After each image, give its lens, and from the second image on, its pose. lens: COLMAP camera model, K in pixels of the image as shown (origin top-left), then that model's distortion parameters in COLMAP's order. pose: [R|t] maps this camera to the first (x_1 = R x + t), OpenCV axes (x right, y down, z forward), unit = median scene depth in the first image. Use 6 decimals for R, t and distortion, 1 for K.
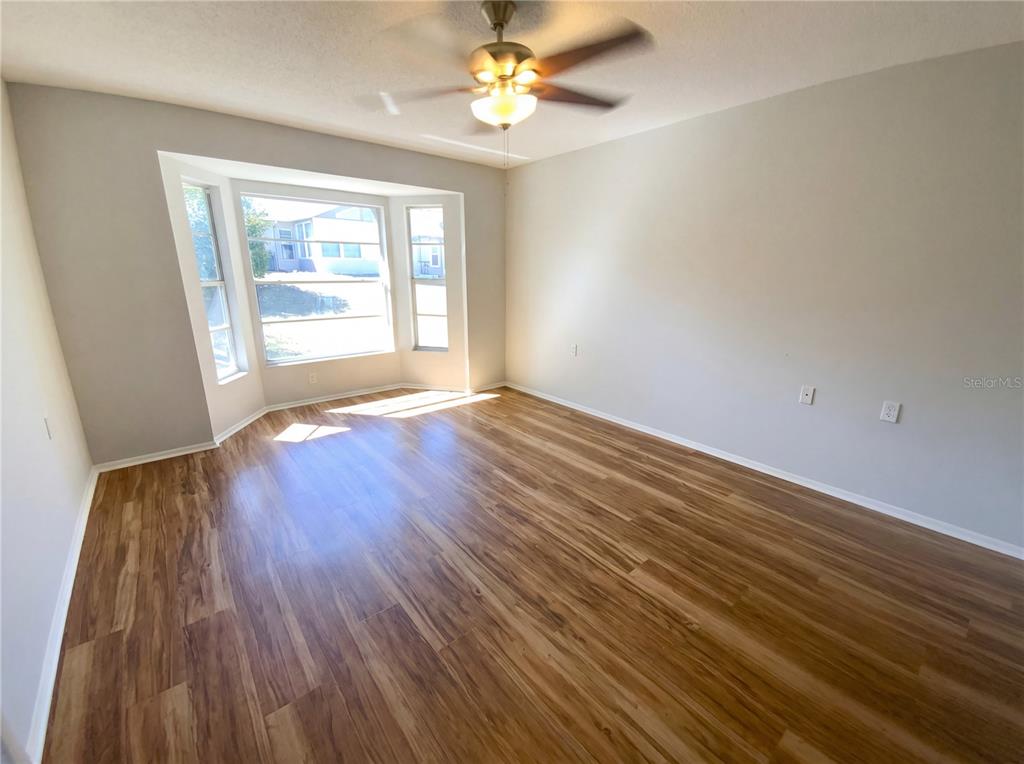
lens RADIAL K [[414.8, 0, 512.0], [0, 414.8, 382.0], [0, 0, 1]] dist [0.018001, -0.016151]
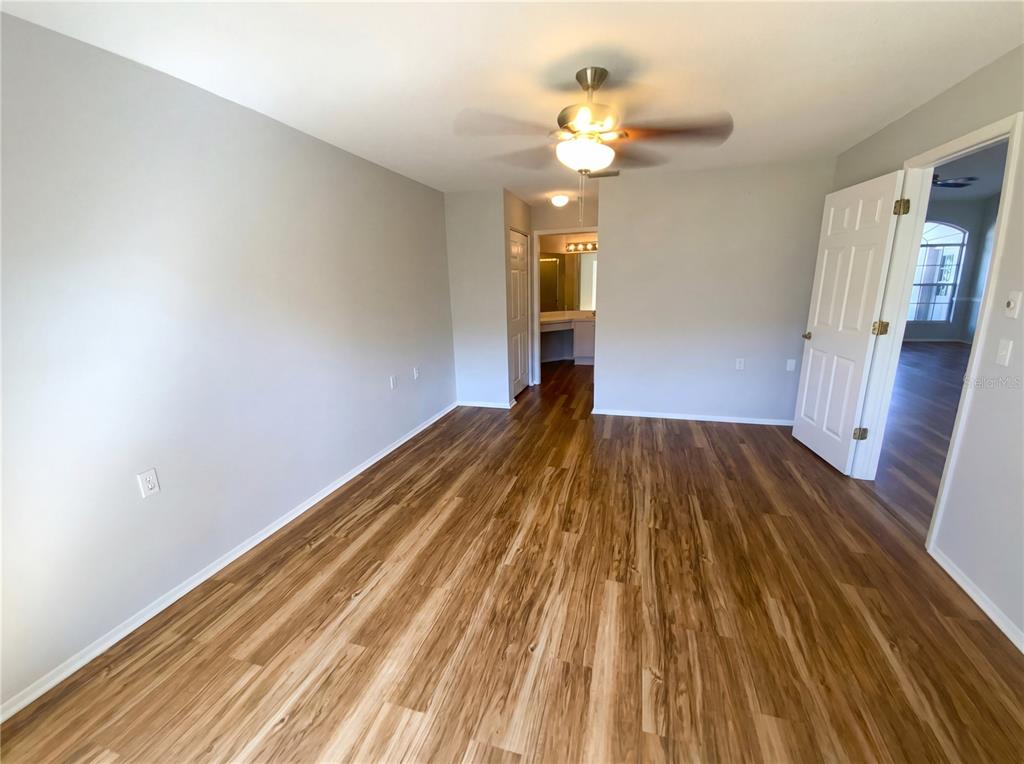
lens RADIAL K [[414.8, 0, 512.0], [0, 414.8, 382.0], [0, 0, 1]] dist [0.018001, -0.016151]
pose [[-0.554989, -0.190436, 0.809766, -0.686499], [0.238192, 0.896304, 0.374038, -0.417988], [-0.797026, 0.400467, -0.452079, 1.389687]]
